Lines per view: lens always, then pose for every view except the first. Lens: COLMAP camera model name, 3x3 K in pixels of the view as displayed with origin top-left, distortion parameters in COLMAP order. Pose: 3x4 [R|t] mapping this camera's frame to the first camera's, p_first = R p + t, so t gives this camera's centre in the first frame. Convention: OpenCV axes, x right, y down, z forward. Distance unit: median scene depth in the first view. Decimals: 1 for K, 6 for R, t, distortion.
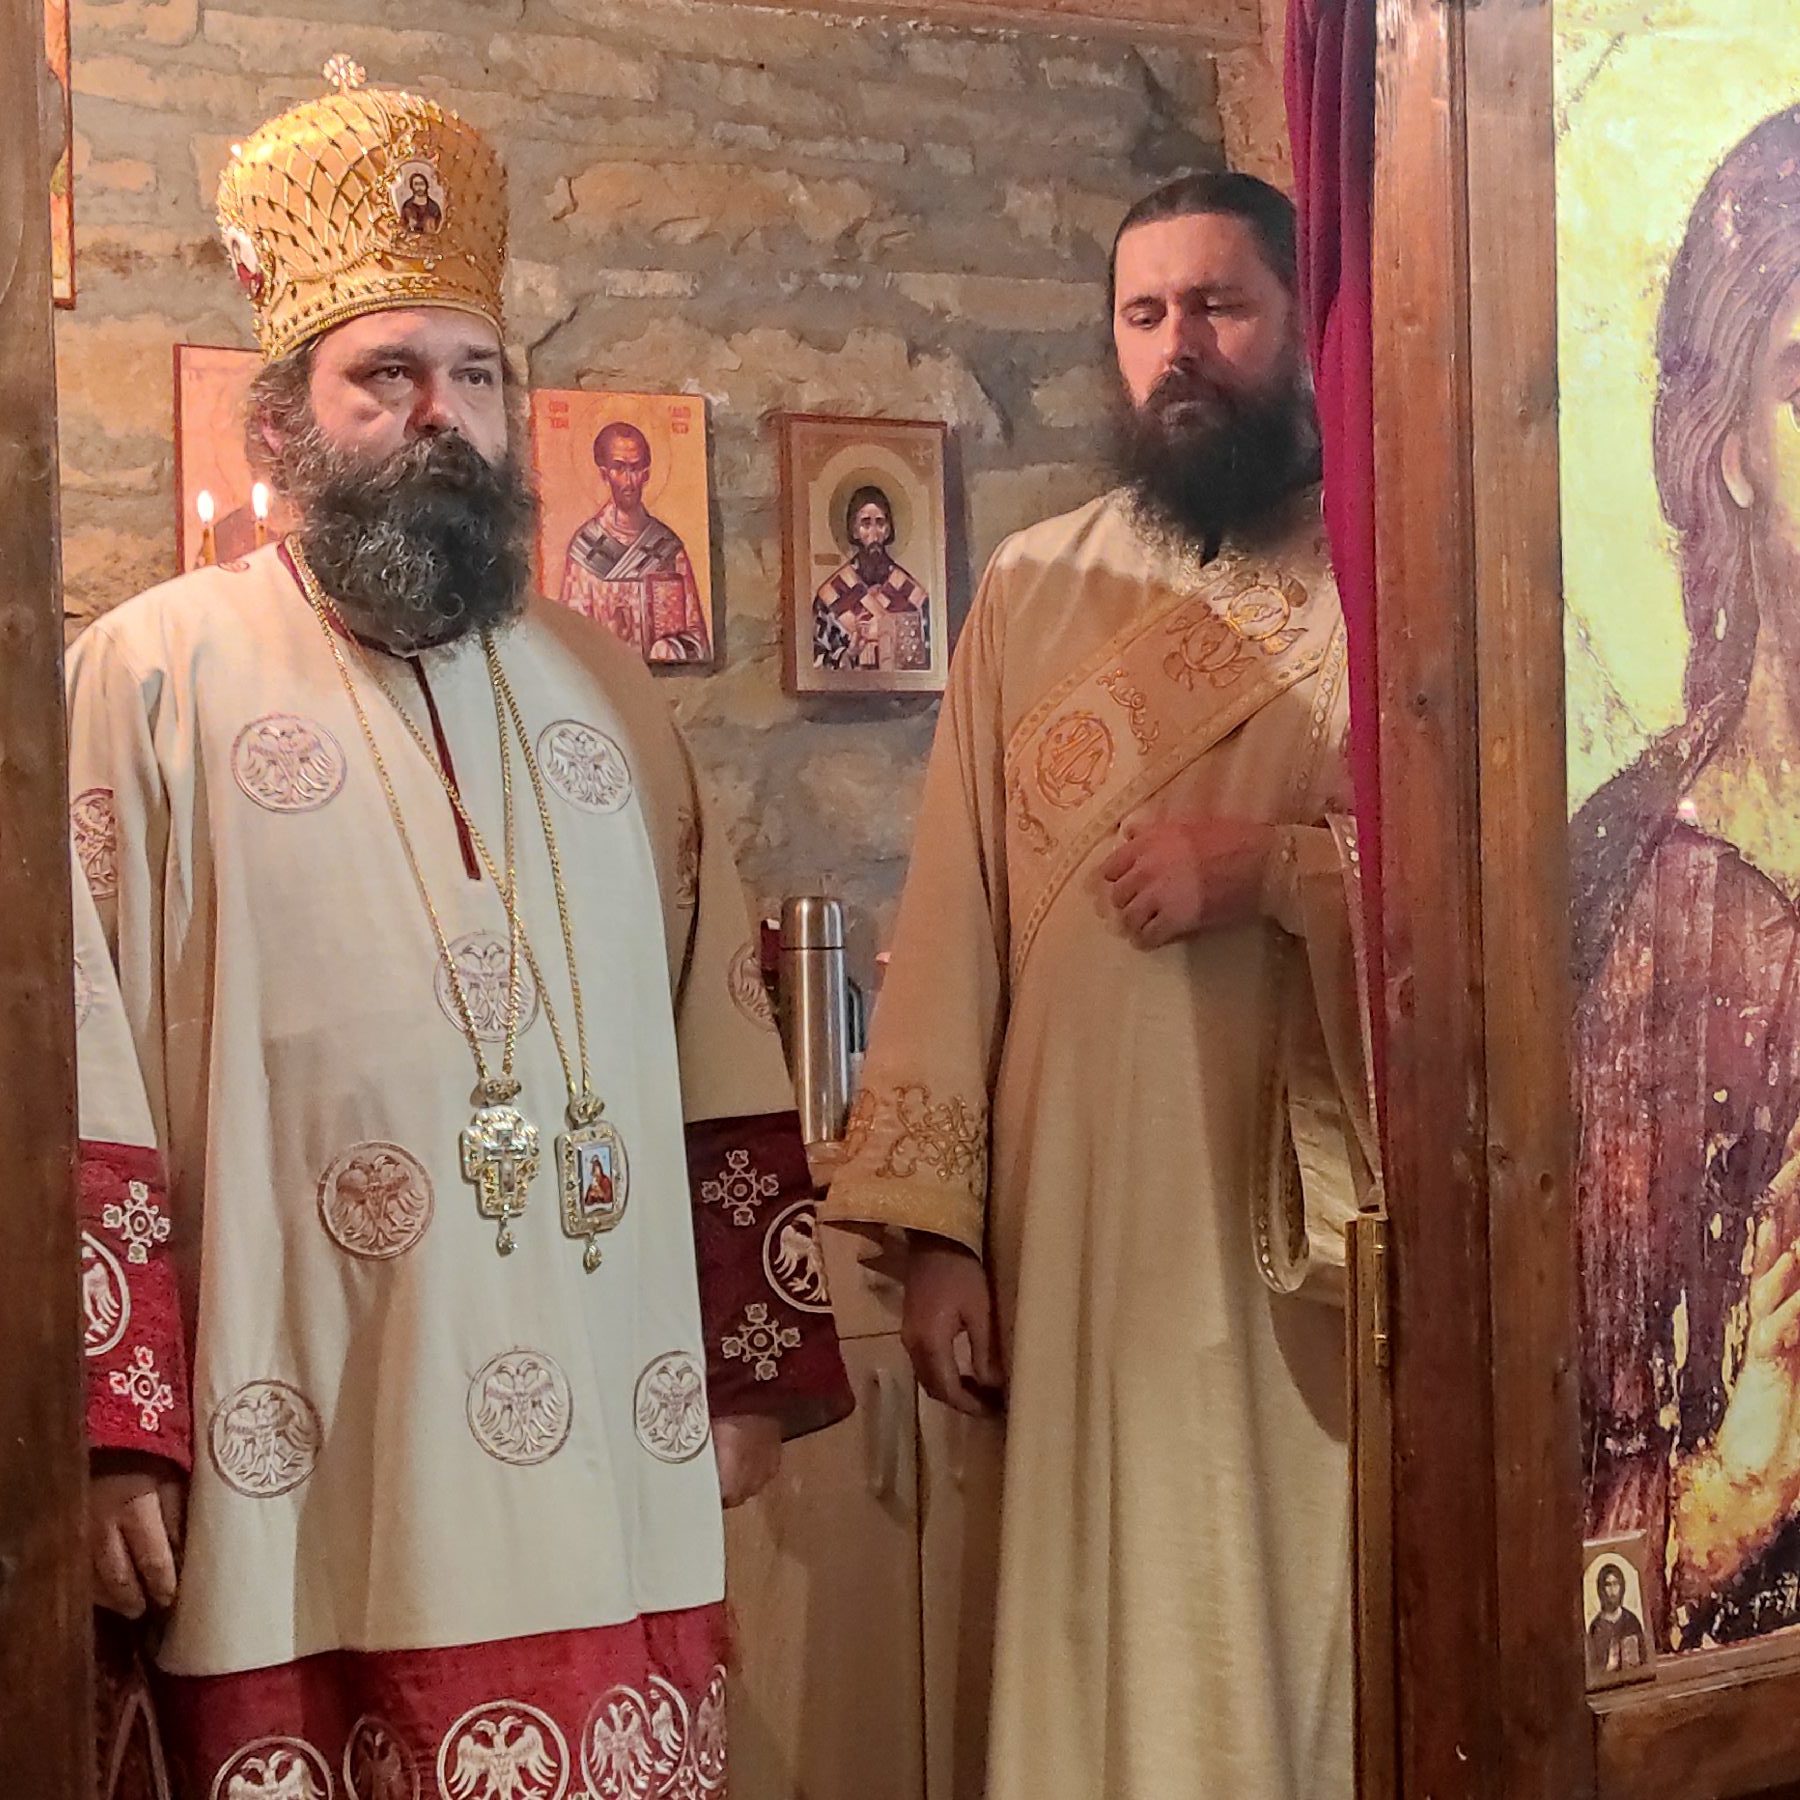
lens RADIAL K [[3577.7, 0, 908.1], [0, 3577.7, 892.6], [0, 0, 1]] dist [0.044991, 0.000000]
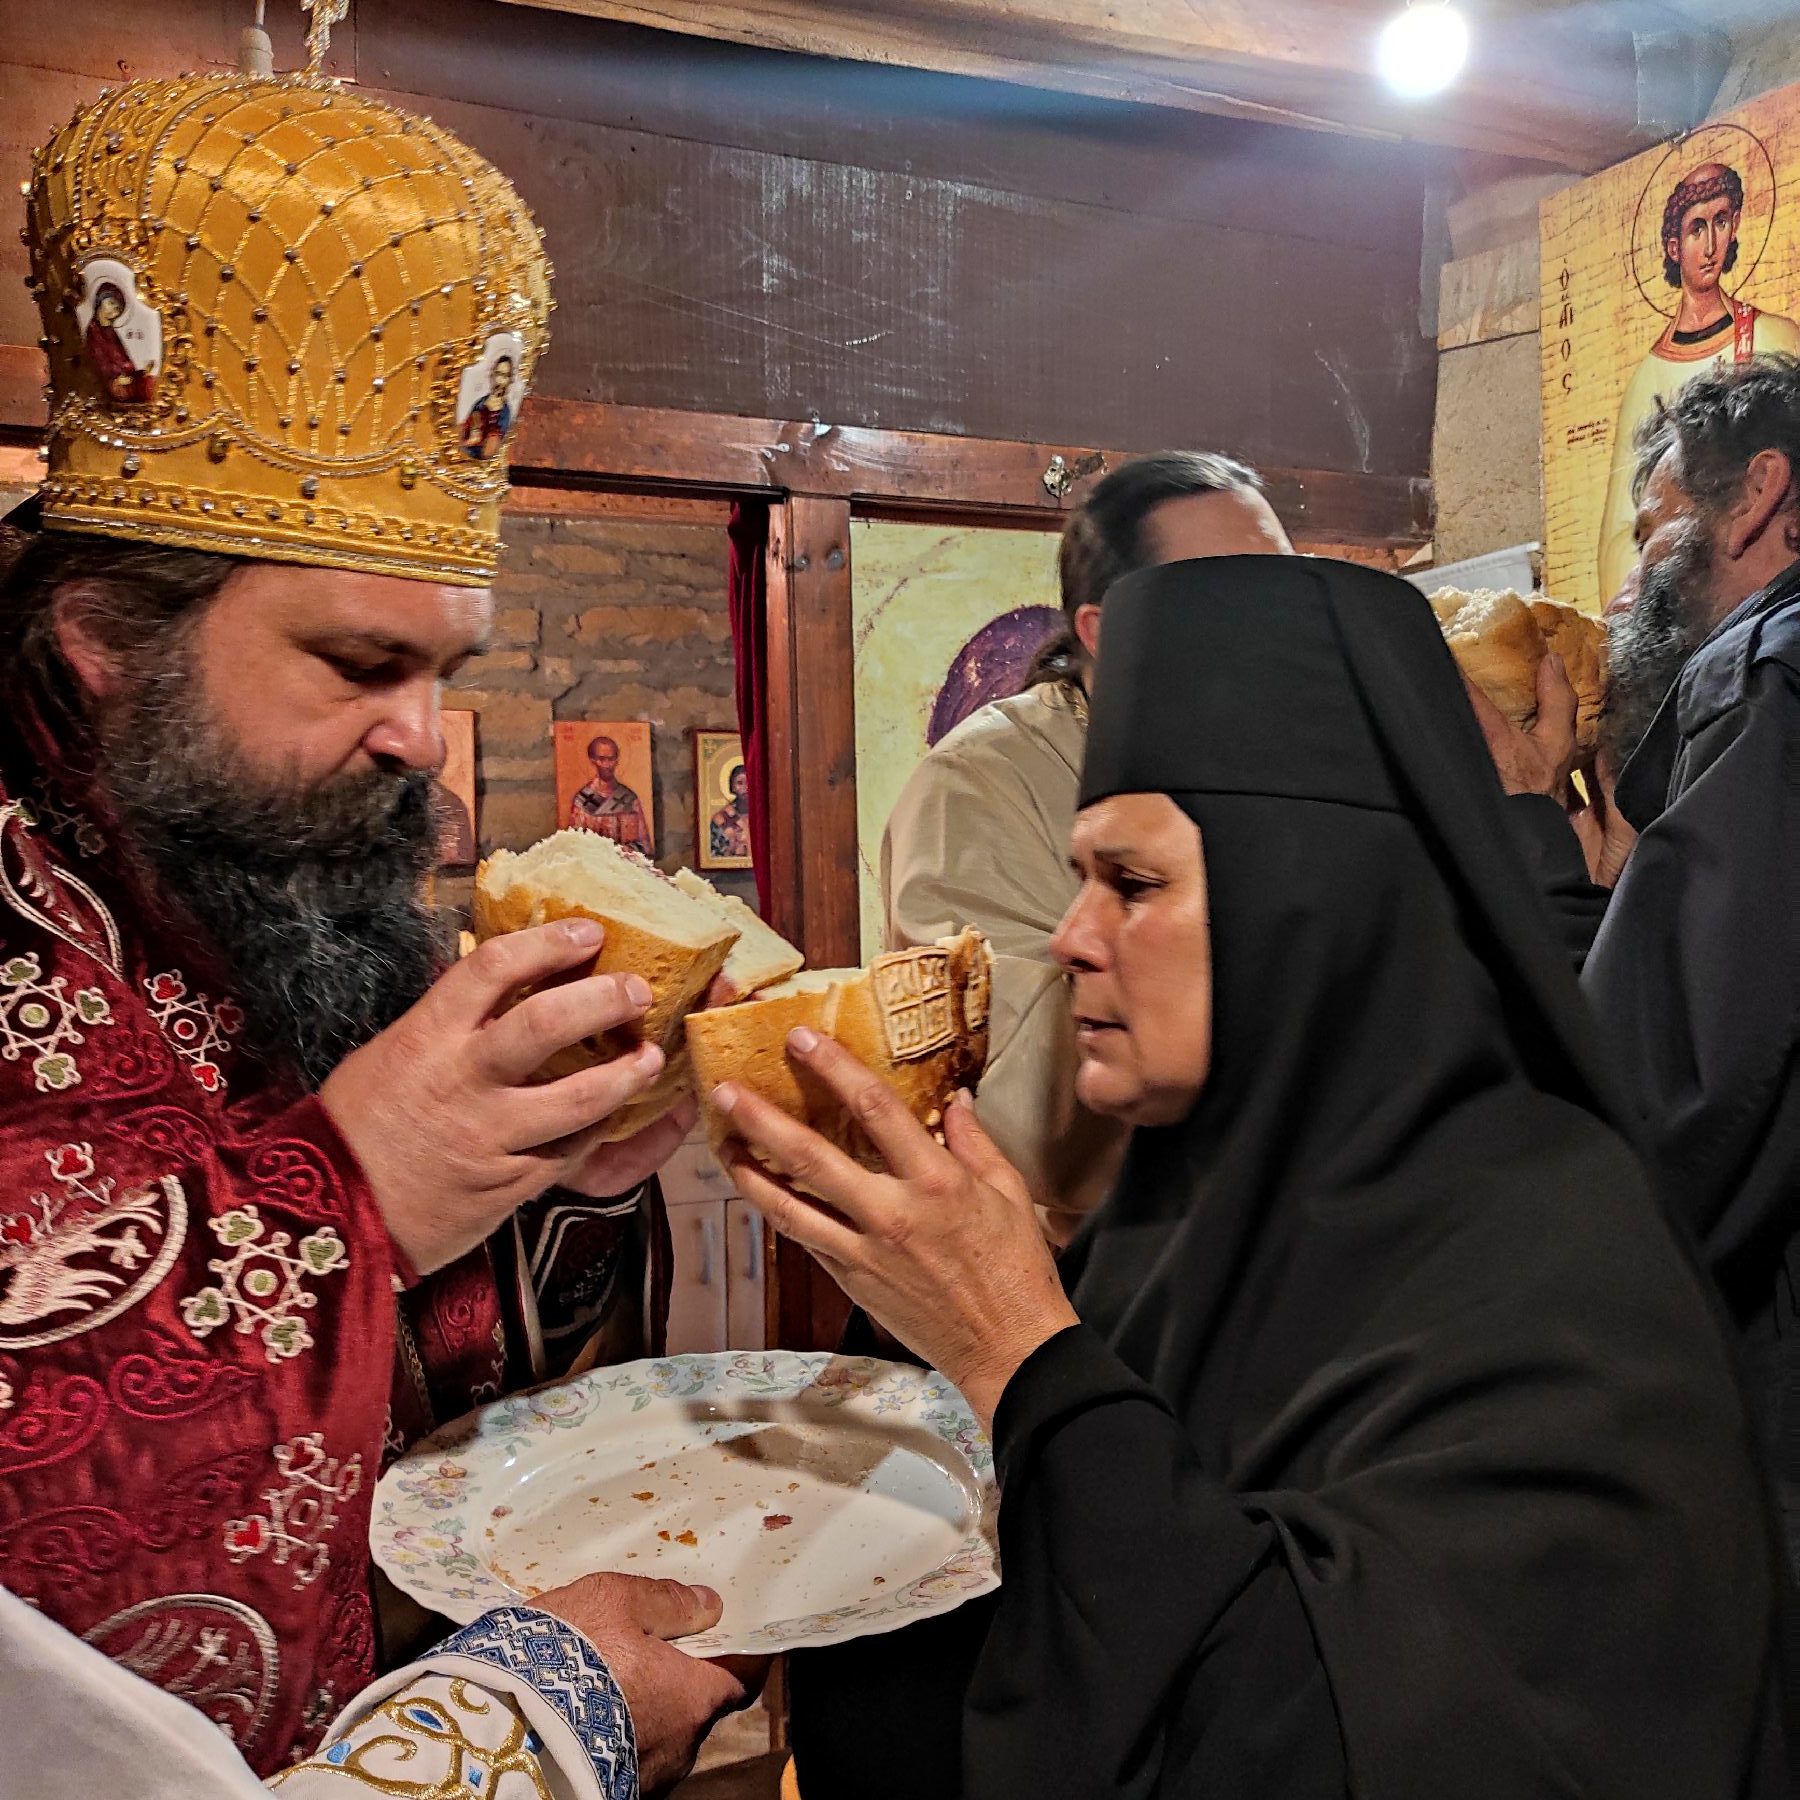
lens RADIAL K [[1790.0, 0, 903.9], [0, 1790.0, 932.6], [0, 0, 1]] dist [0.017662, 0.000000]
pose [[0.993022, 0.009905, -0.117516, 0.301868], [-0.007272, 0.999713, 0.022818, -0.066666], [0.117708, -0.021804, 0.992809, 0.030624]]
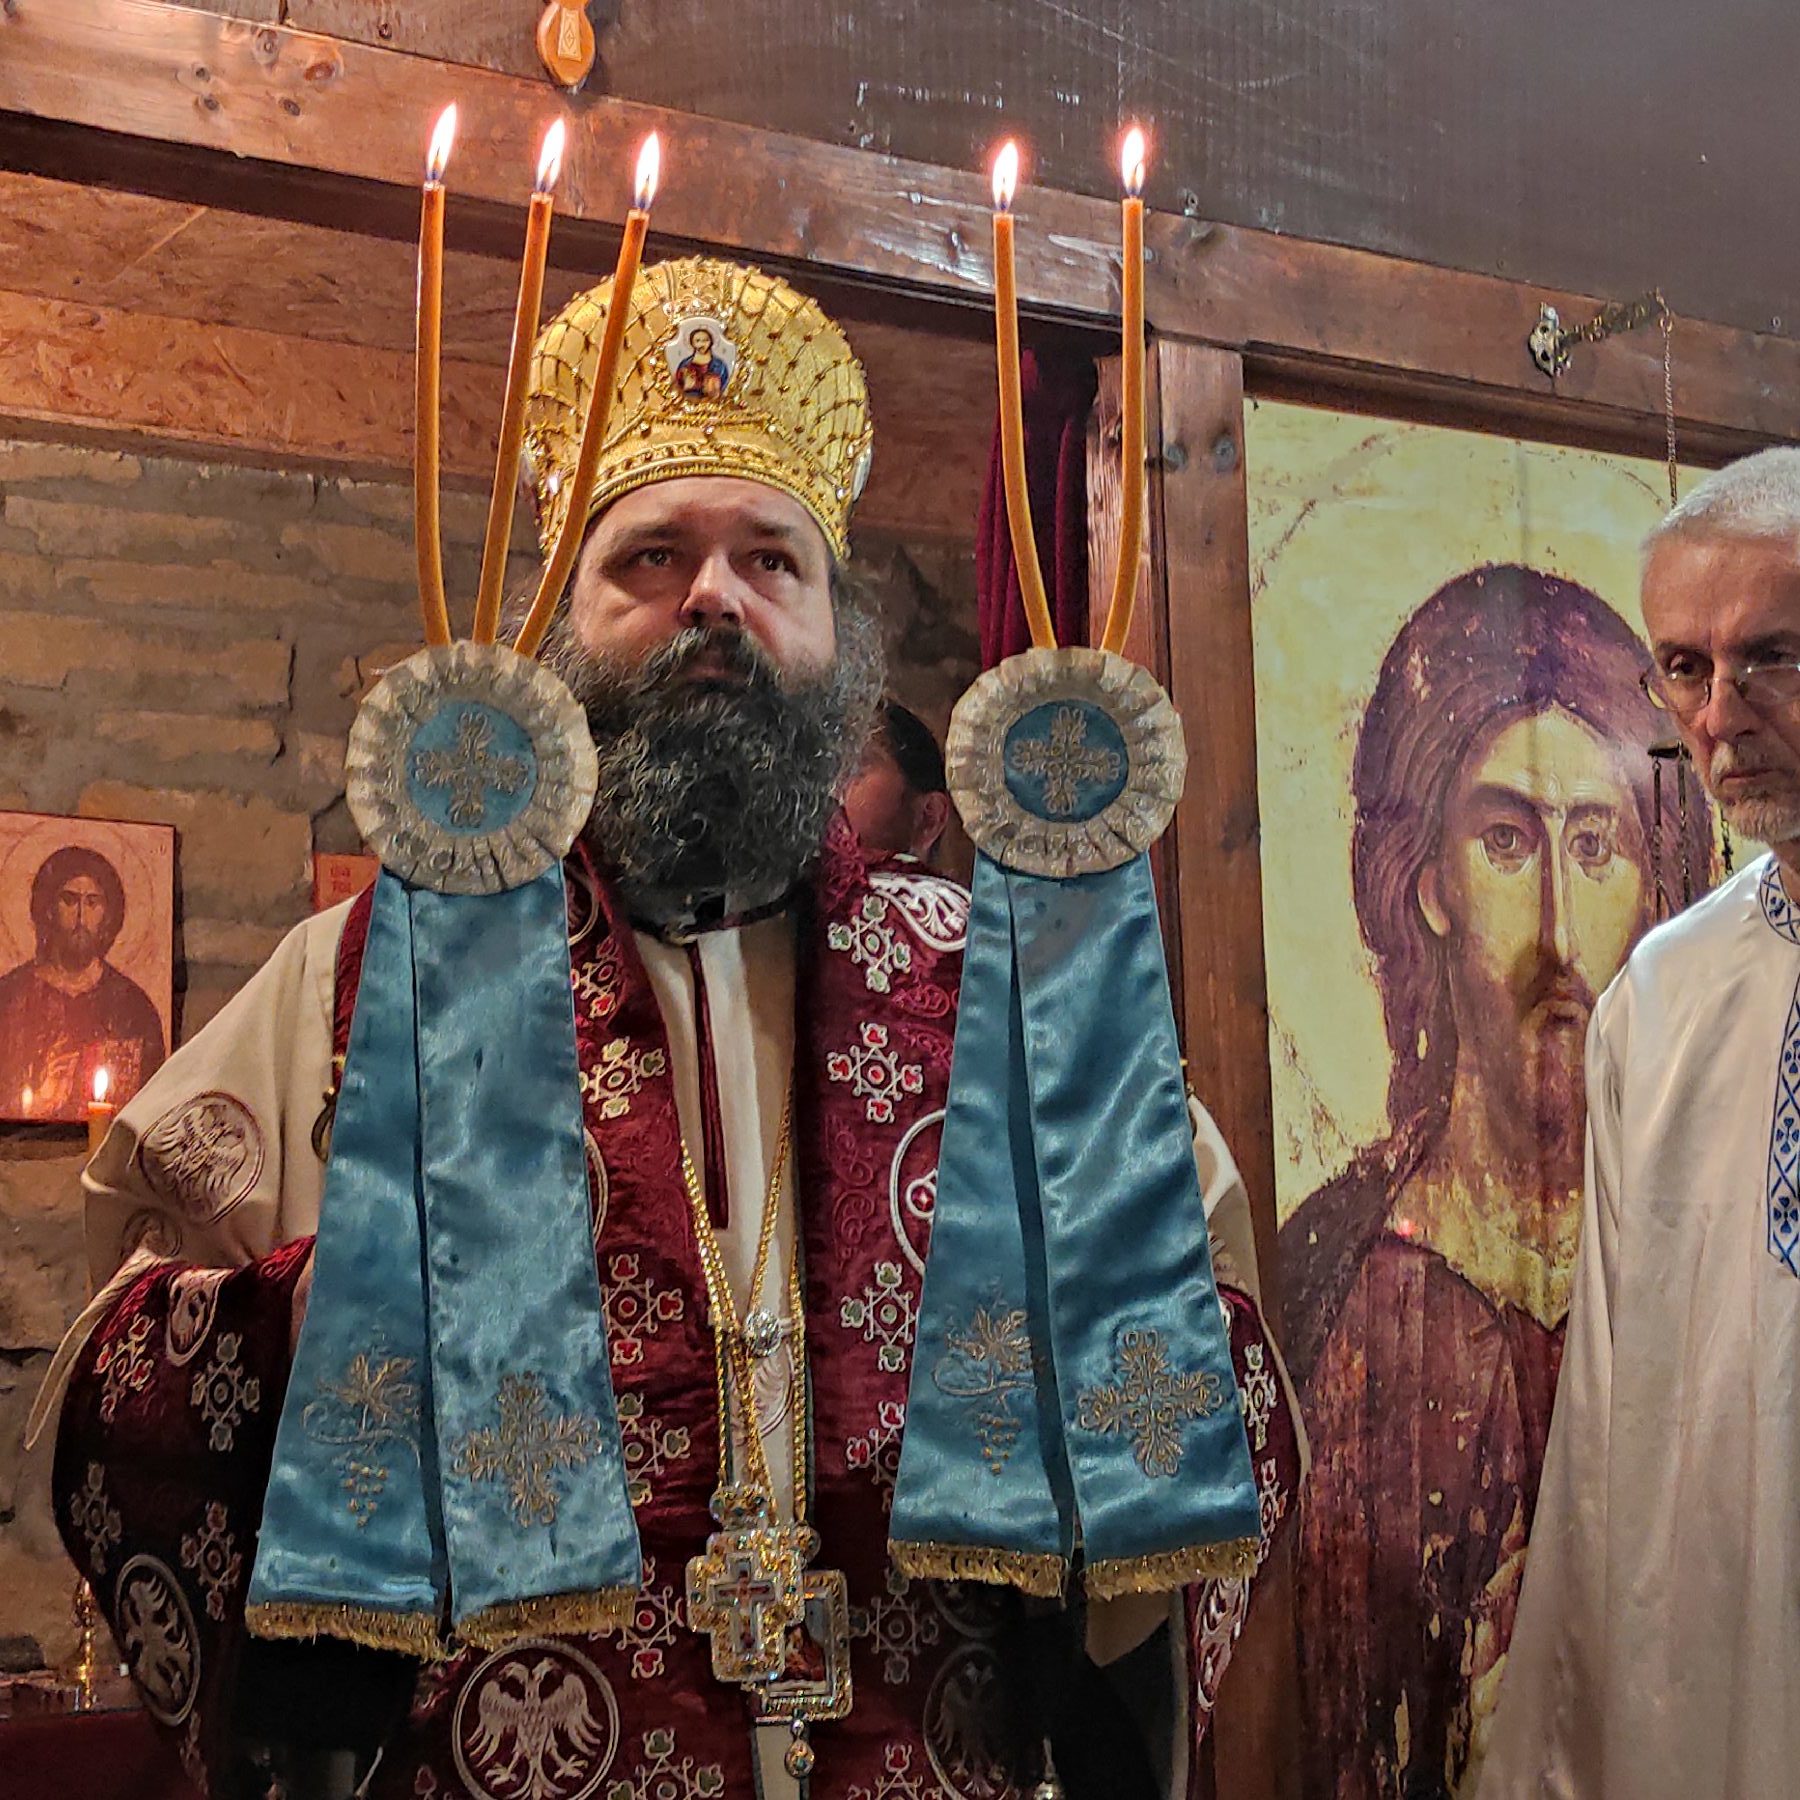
lens RADIAL K [[3569.5, 0, 915.1], [0, 3569.5, 885.9], [0, 0, 1]] dist [0.067160, 0.000000]
pose [[0.998767, 0.002459, 0.049584, 0.024240], [0.005119, 0.988348, -0.152127, 0.038225], [-0.049380, 0.152193, 0.987116, -0.041165]]
